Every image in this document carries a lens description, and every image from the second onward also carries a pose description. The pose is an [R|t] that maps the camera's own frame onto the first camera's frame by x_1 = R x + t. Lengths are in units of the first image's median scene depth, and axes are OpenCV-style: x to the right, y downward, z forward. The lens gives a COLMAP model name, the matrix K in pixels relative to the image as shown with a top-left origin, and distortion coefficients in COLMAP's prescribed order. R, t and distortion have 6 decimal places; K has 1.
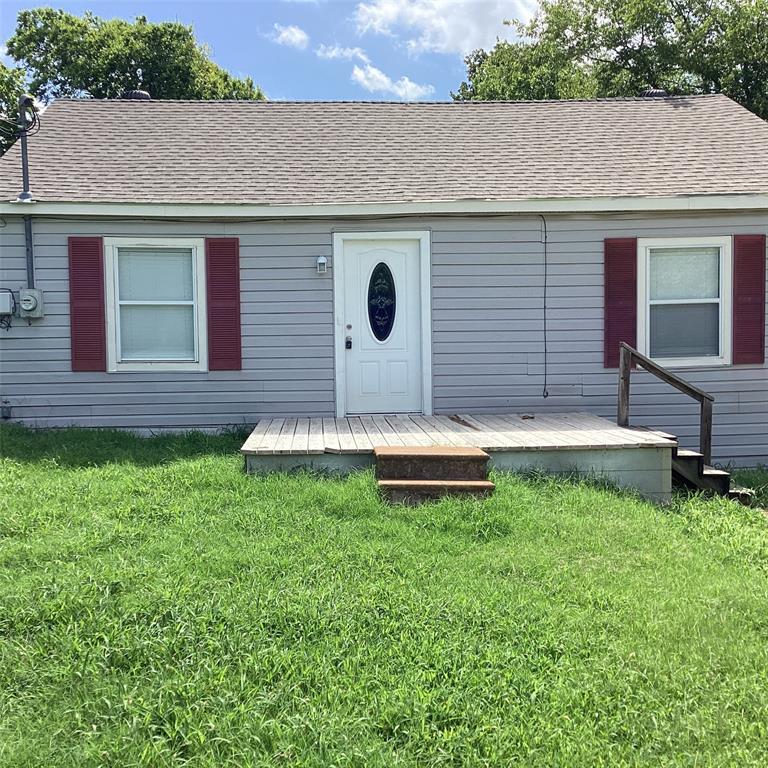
lens RADIAL K [[934.2, 0, 395.6], [0, 934.2, 397.9], [0, 0, 1]] dist [0.134629, -0.280532]
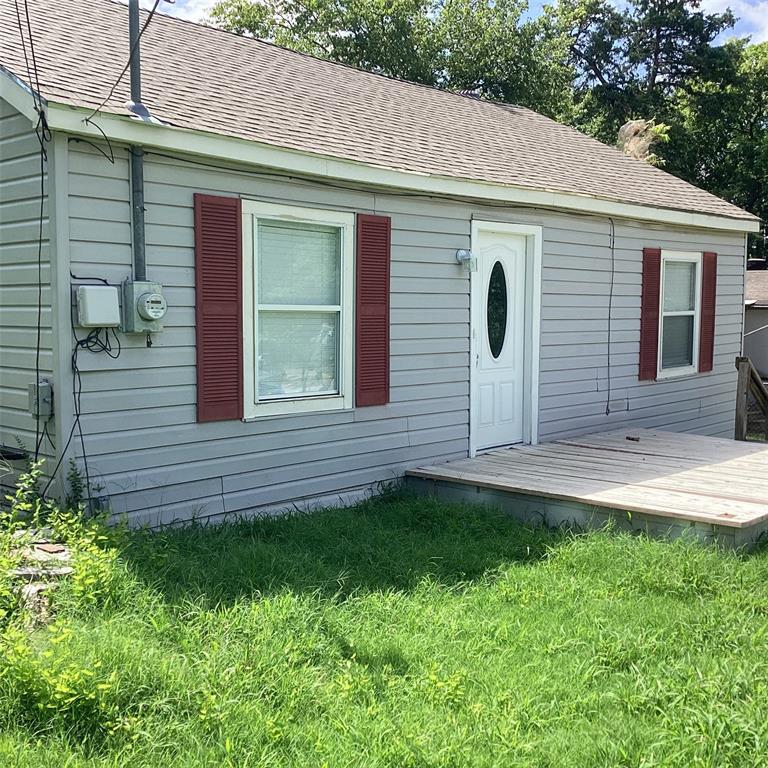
lens RADIAL K [[934.2, 0, 395.6], [0, 934.2, 397.9], [0, 0, 1]] dist [0.134629, -0.280532]
pose [[0.713709, -0.052454, 0.698476, -0.659417], [0.050917, 0.998439, 0.022953, -0.050618], [-0.698589, 0.019183, 0.715266, 0.493096]]
